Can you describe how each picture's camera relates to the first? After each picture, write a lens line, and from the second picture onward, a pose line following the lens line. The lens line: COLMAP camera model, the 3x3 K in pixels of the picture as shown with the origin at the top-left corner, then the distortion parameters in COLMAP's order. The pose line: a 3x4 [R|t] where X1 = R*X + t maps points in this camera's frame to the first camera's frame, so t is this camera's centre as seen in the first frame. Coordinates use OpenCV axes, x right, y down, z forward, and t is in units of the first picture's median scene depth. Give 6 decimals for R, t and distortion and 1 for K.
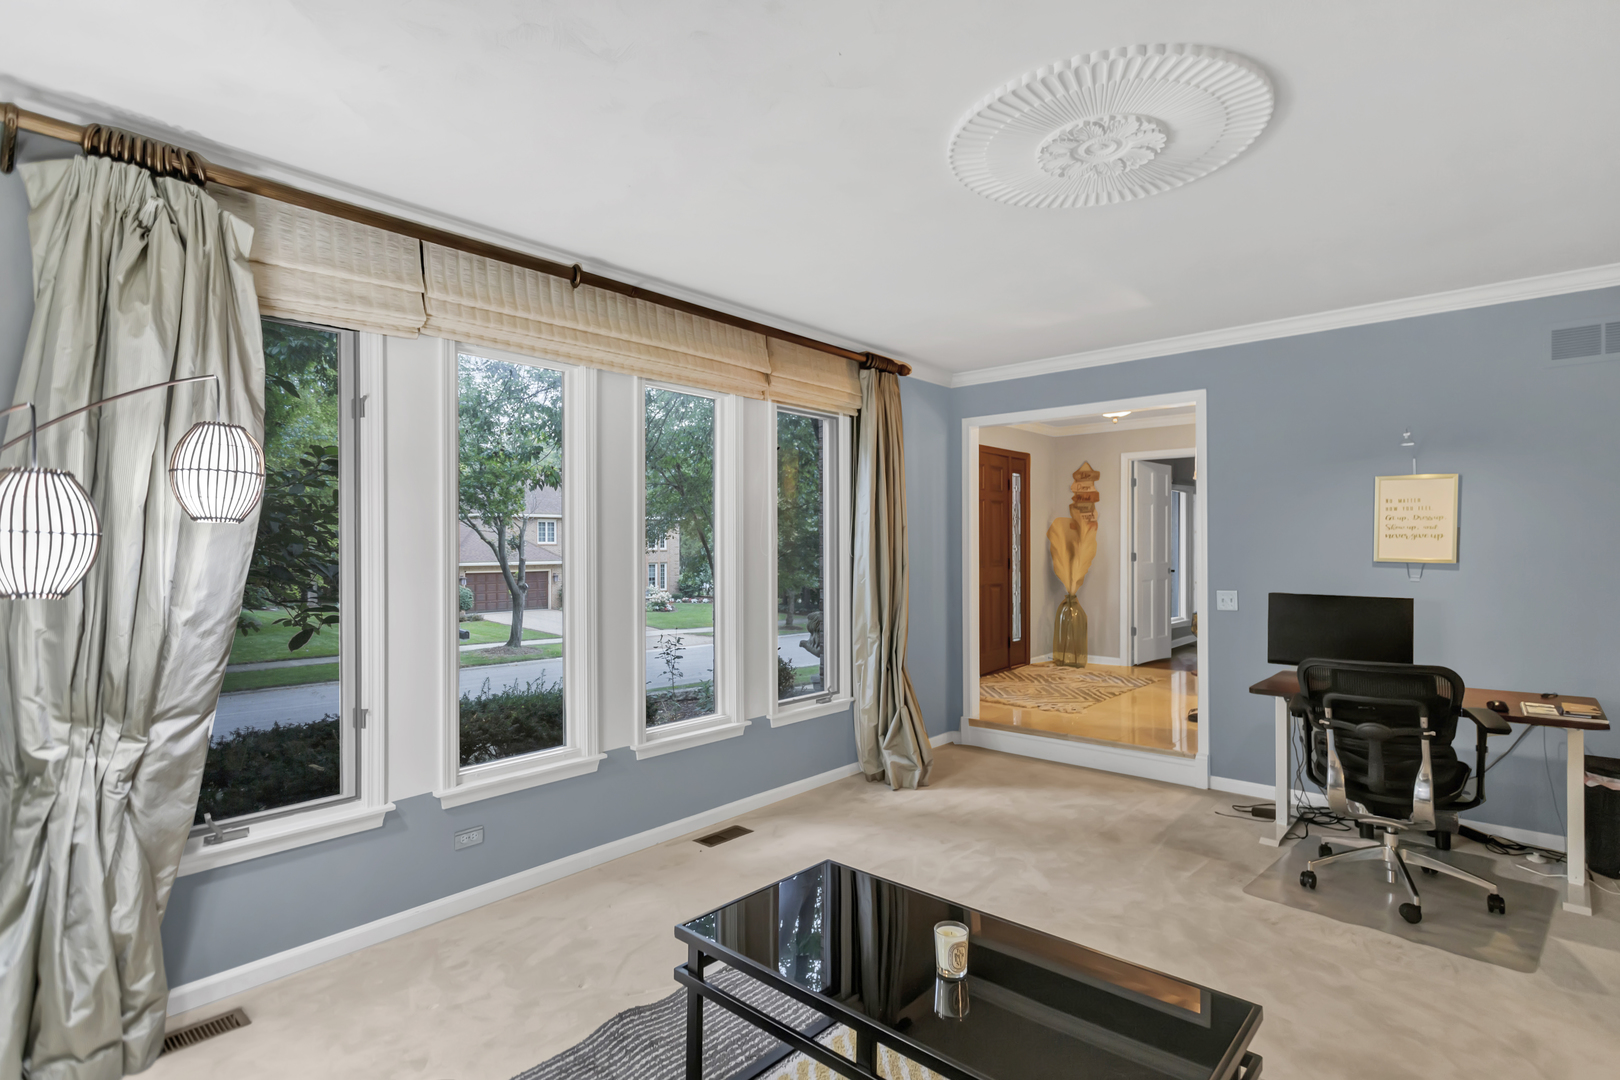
lens RADIAL K [[789.4, 0, 812.7], [0, 789.4, 533.0], [0, 0, 1]] dist [0.006155, -0.000057]
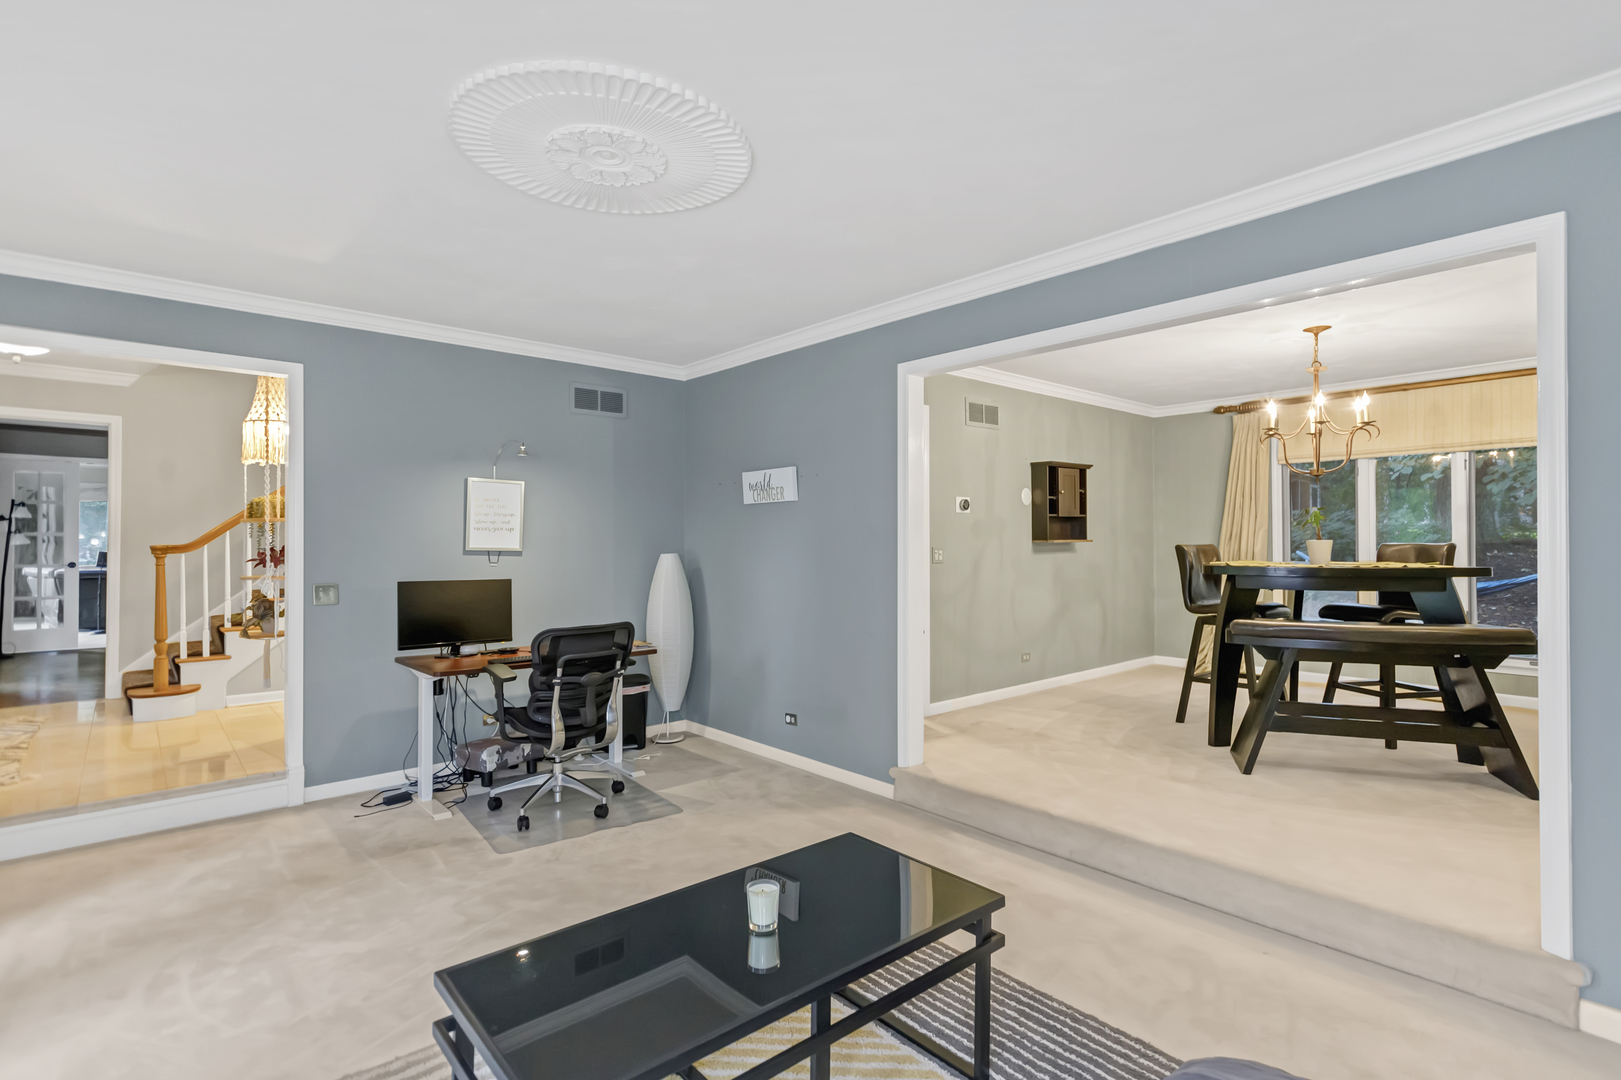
lens RADIAL K [[789.9, 0, 813.2], [0, 789.9, 533.0], [0, 0, 1]] dist [0.006155, -0.000057]
pose [[0.133432, 0.016086, 0.990927, -0.419016], [-0.015800, 0.999776, -0.014102, 0.021069], [-0.990932, -0.013775, 0.133656, 0.386523]]
